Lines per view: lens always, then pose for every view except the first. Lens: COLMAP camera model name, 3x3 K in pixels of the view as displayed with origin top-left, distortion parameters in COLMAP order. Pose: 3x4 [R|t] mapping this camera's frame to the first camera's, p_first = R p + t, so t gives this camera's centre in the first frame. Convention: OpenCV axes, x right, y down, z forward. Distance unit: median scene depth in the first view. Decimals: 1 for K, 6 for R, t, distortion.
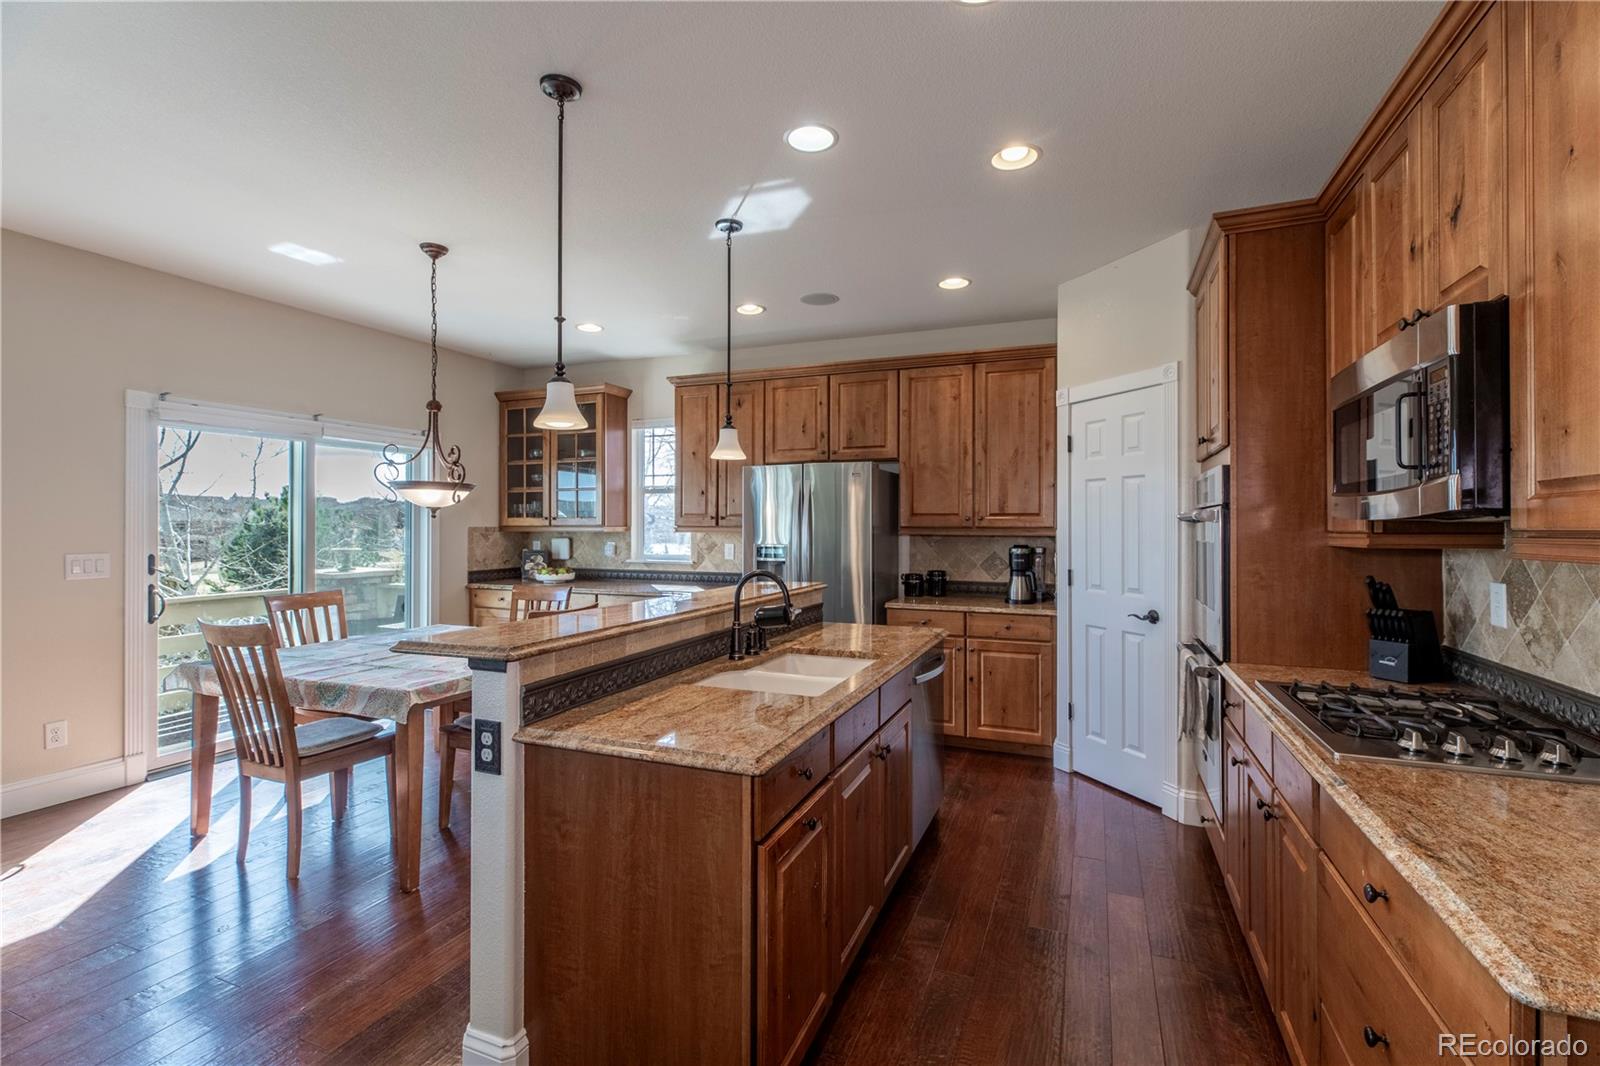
lens RADIAL K [[711.0, 0, 800.0], [0, 711.0, 533.0], [0, 0, 1]] dist [0.002037, 0.000123]
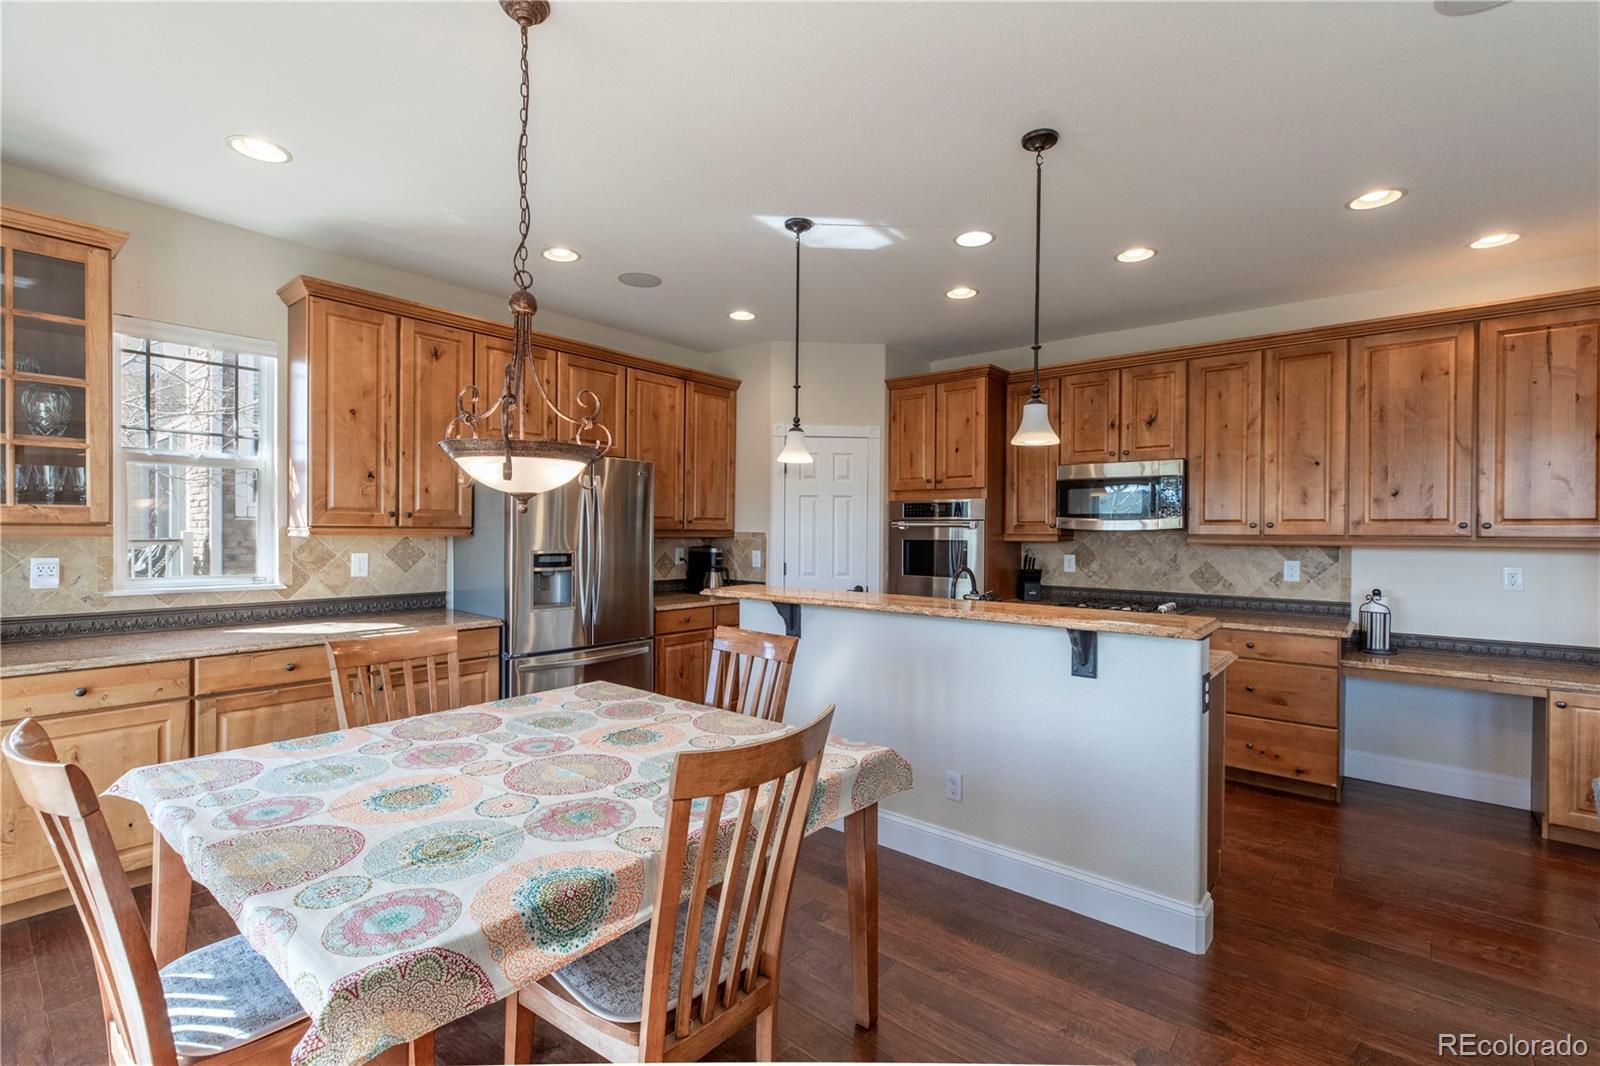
lens RADIAL K [[716.4, 0, 800.0], [0, 716.4, 533.0], [0, 0, 1]] dist [0.001408, 0.000142]
pose [[0.300156, -0.004291, 0.953881, -0.738518], [0.000108, 0.999990, 0.004464, -0.007624], [-0.953890, -0.001237, 0.300153, 0.495145]]
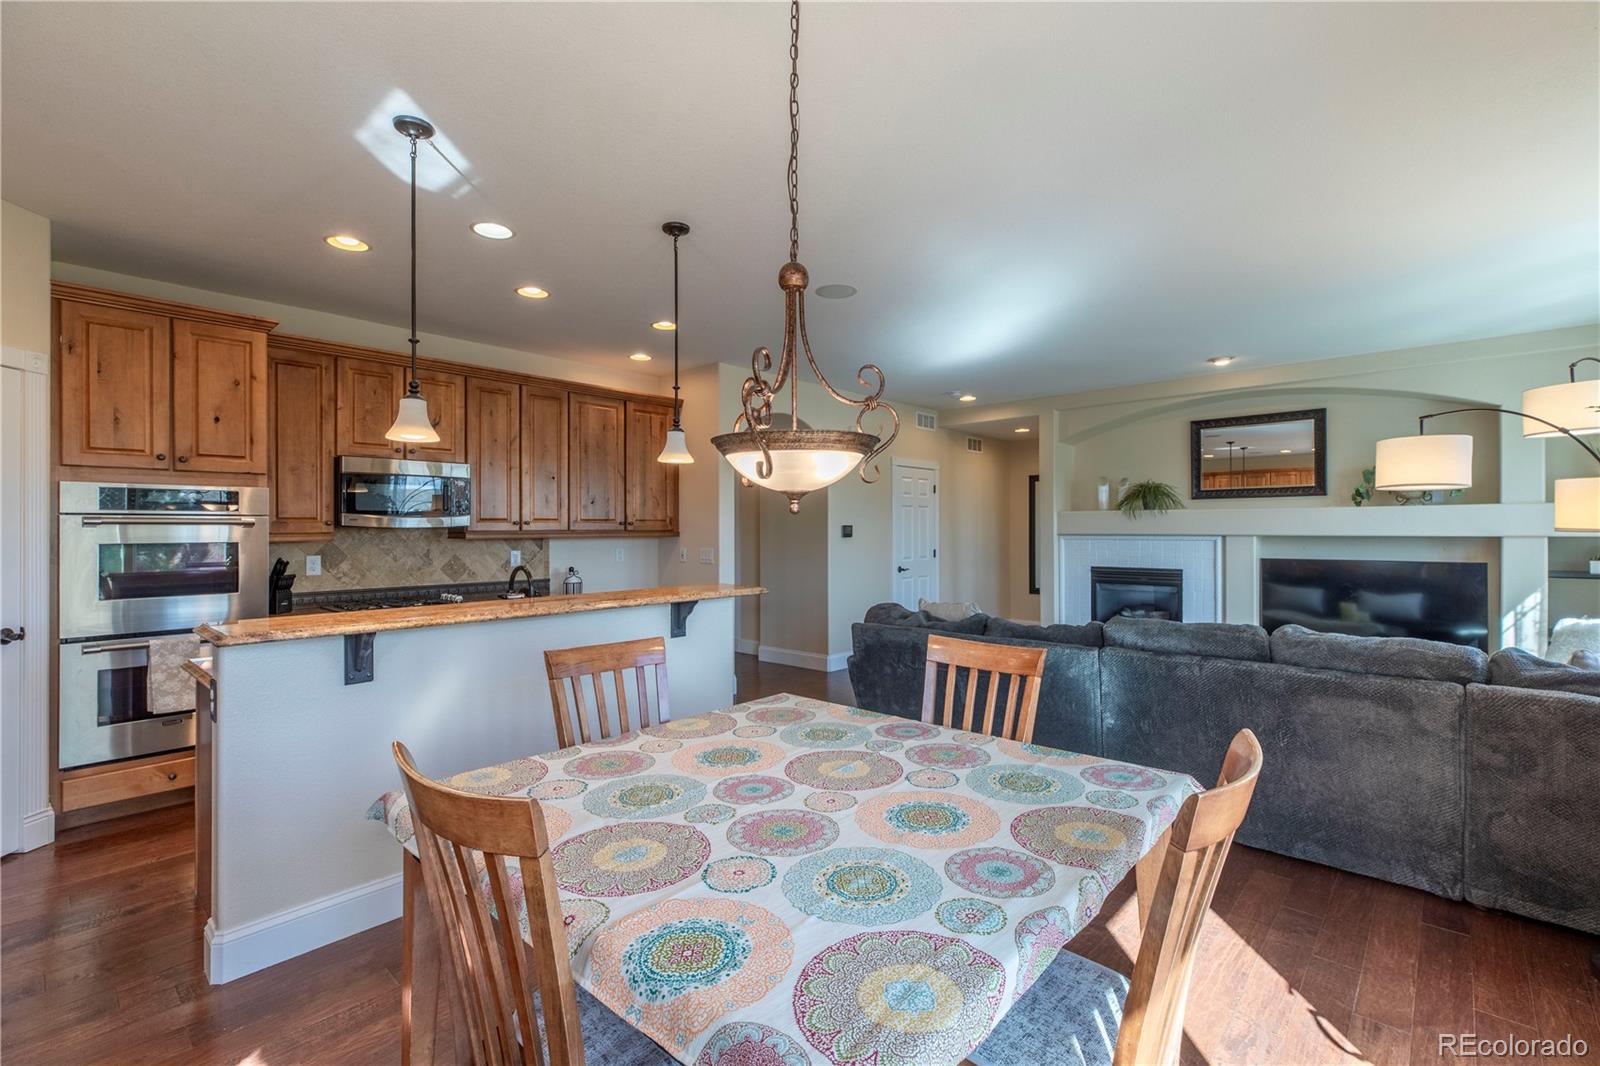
lens RADIAL K [[716.4, 0, 800.0], [0, 716.4, 533.0], [0, 0, 1]] dist [0.001408, 0.000142]
pose [[-0.939025, -0.004070, 0.343826, -0.521444], [0.001101, 0.999889, 0.014843, -0.013714], [-0.343848, 0.014316, -0.938916, 1.110153]]
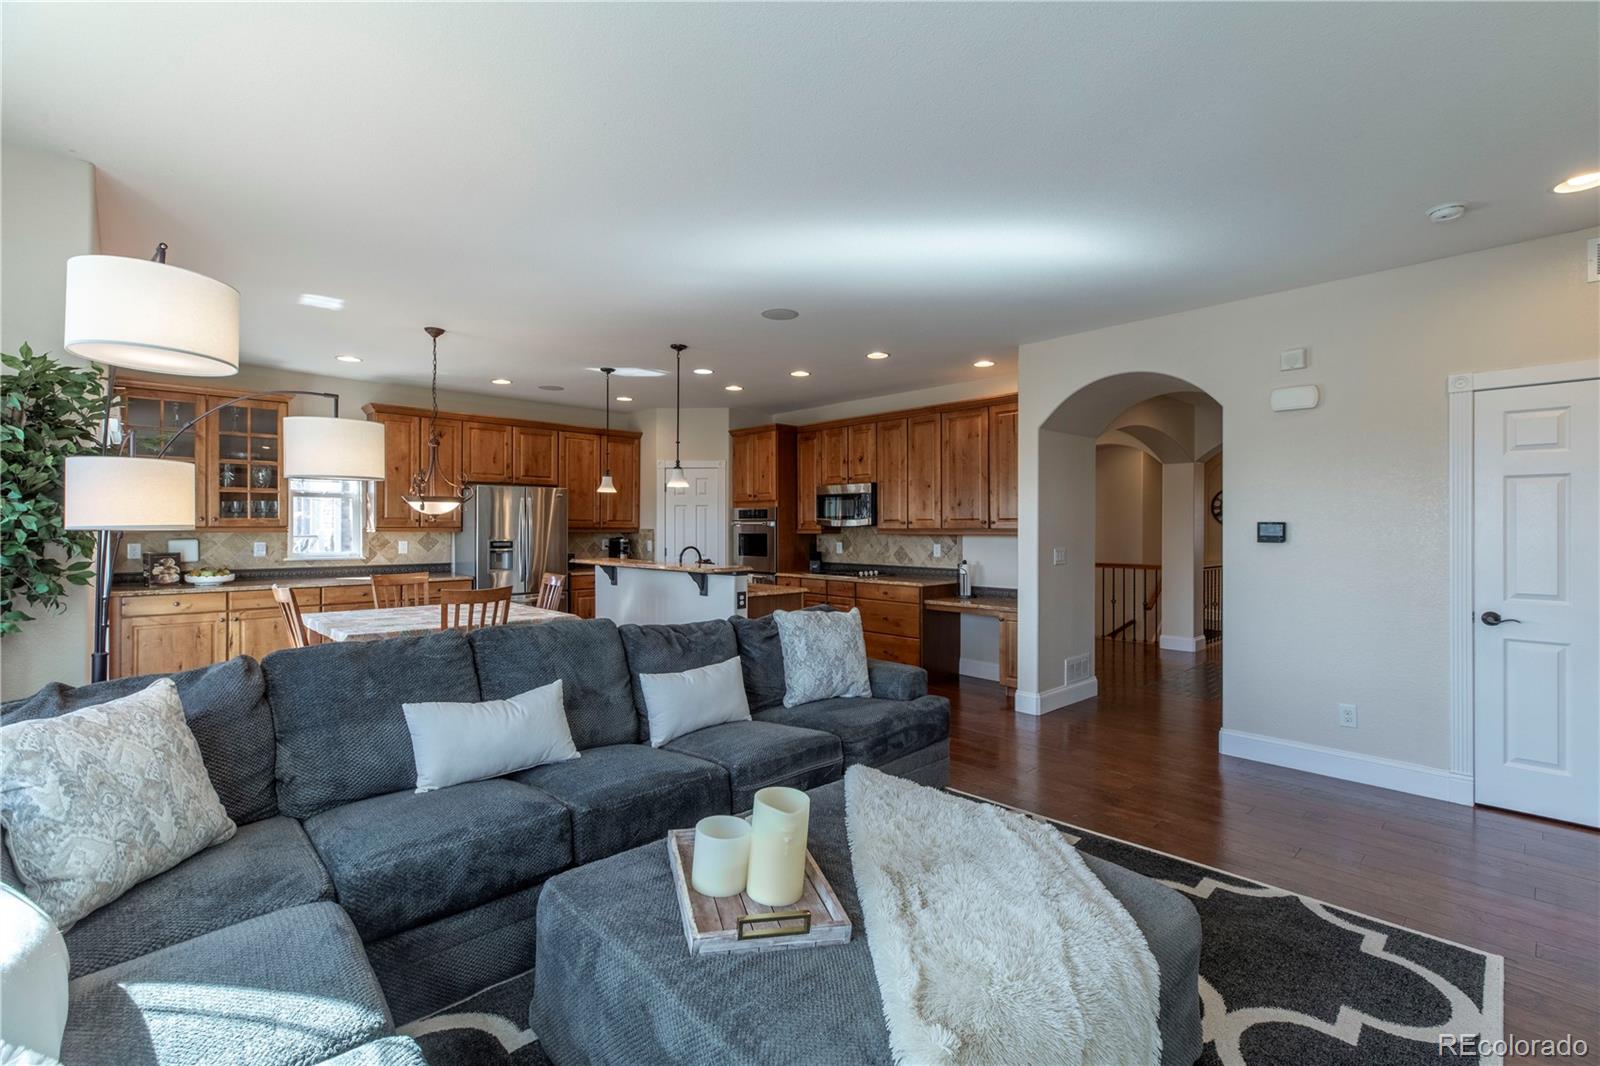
lens RADIAL K [[714.9, 0, 801.3], [0, 714.9, 523.5], [0, 0, 1]] dist [-0.000251, -0.000058]
pose [[0.410228, 0.002707, 0.911979, -1.152181], [0.006374, 0.999963, -0.005836, -0.004474], [-0.911961, 0.008207, 0.410195, -0.179211]]
